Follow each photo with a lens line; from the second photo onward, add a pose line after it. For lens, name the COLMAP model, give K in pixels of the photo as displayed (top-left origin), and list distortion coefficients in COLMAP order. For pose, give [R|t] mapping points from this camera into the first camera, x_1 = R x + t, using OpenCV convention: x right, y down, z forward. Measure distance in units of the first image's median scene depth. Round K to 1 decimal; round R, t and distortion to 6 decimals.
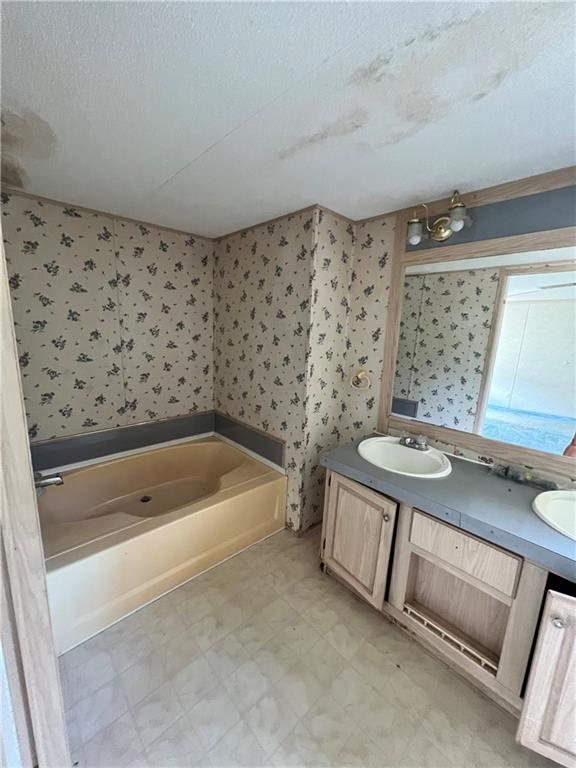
lens RADIAL K [[307.6, 0, 288.7], [0, 307.6, 384.0], [0, 0, 1]] dist [-0.000641, -0.000005]
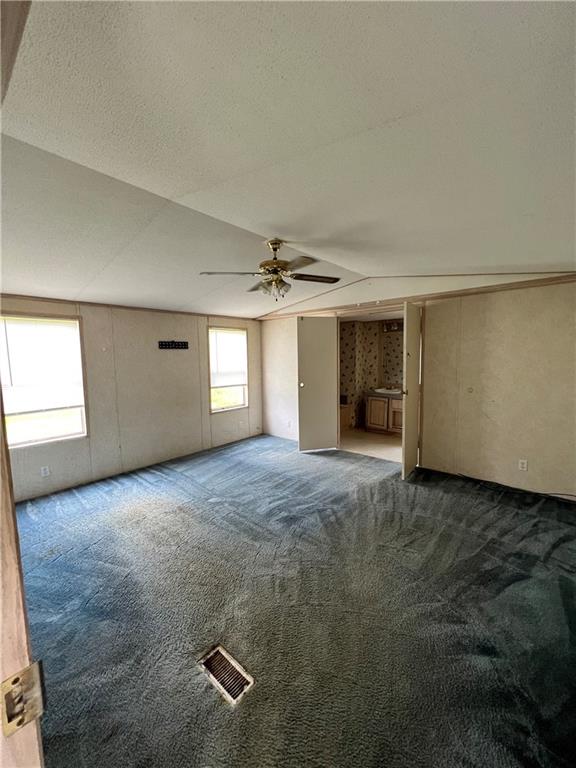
lens RADIAL K [[307.6, 0, 287.2], [0, 307.6, 384.9], [0, 0, 1]] dist [-0.000641, -0.000005]
pose [[0.994100, -0.063838, 0.087695, -0.880671], [0.071469, 0.993656, -0.086827, 0.319113], [-0.081596, 0.092583, 0.992356, -1.961409]]
